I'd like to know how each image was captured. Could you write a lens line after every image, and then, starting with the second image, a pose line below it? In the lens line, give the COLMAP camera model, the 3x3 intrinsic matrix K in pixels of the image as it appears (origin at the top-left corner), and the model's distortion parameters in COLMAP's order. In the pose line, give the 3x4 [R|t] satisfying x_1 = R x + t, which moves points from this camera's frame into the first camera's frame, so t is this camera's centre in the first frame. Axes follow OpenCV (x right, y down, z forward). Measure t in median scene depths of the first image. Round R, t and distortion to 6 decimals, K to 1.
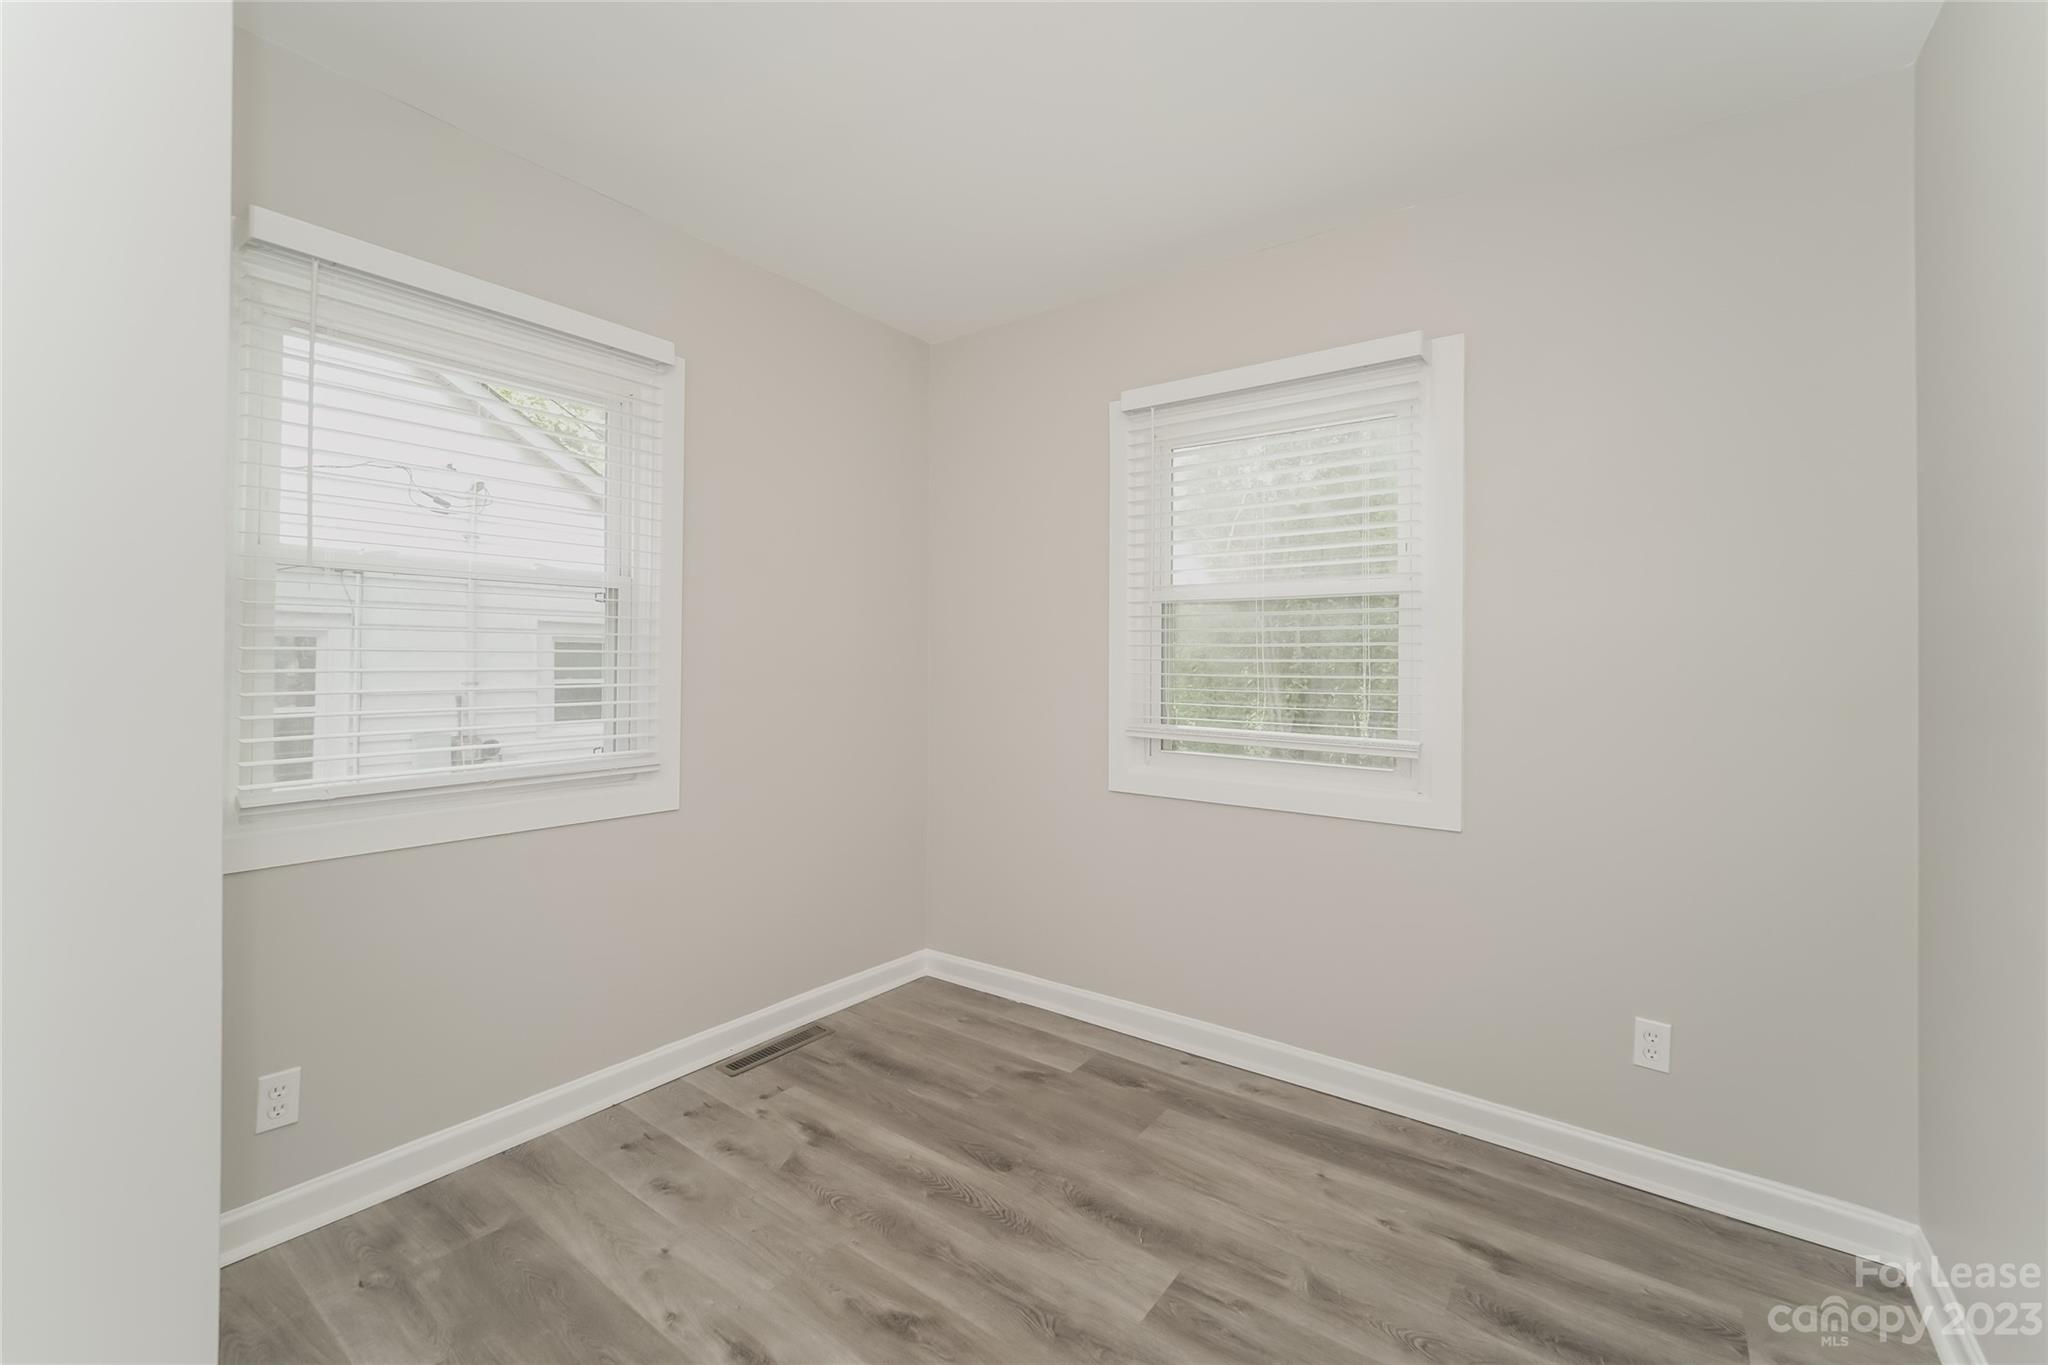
lens RADIAL K [[836.9, 0, 1021.8], [0, 836.9, 680.4], [0, 0, 1]] dist [-0.006247, 0.003309]
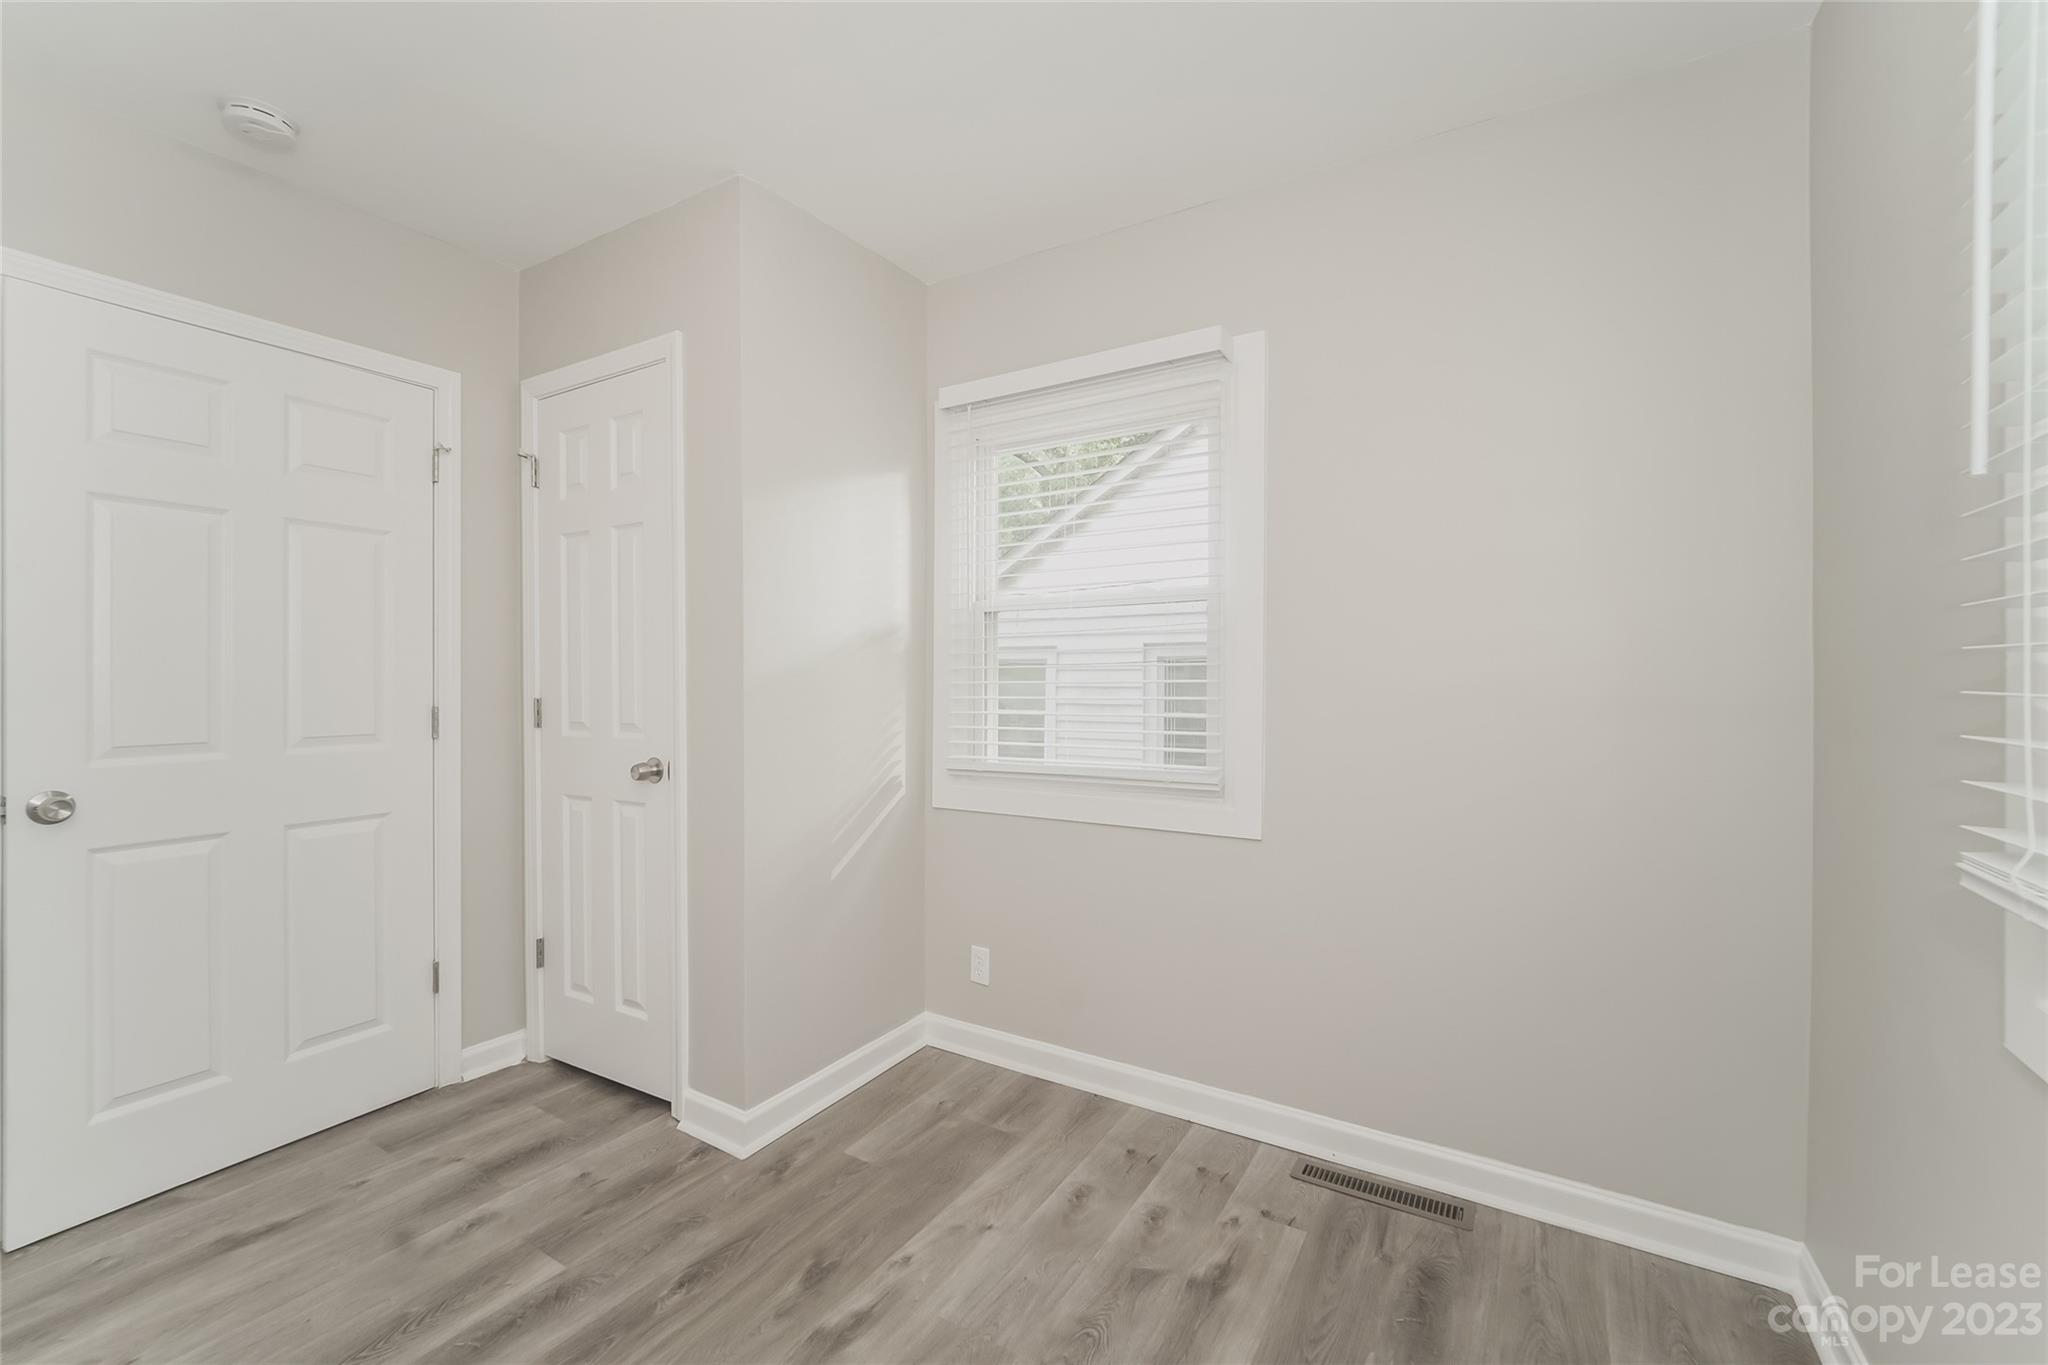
lens RADIAL K [[836.9, 0, 1026.2], [0, 836.9, 688.3], [0, 0, 1]] dist [-0.006247, 0.003309]
pose [[0.104242, 0.010447, -0.994497, 0.515853], [-0.015589, 0.999839, 0.008869, -0.013467], [0.994430, 0.014579, 0.104388, 0.754112]]
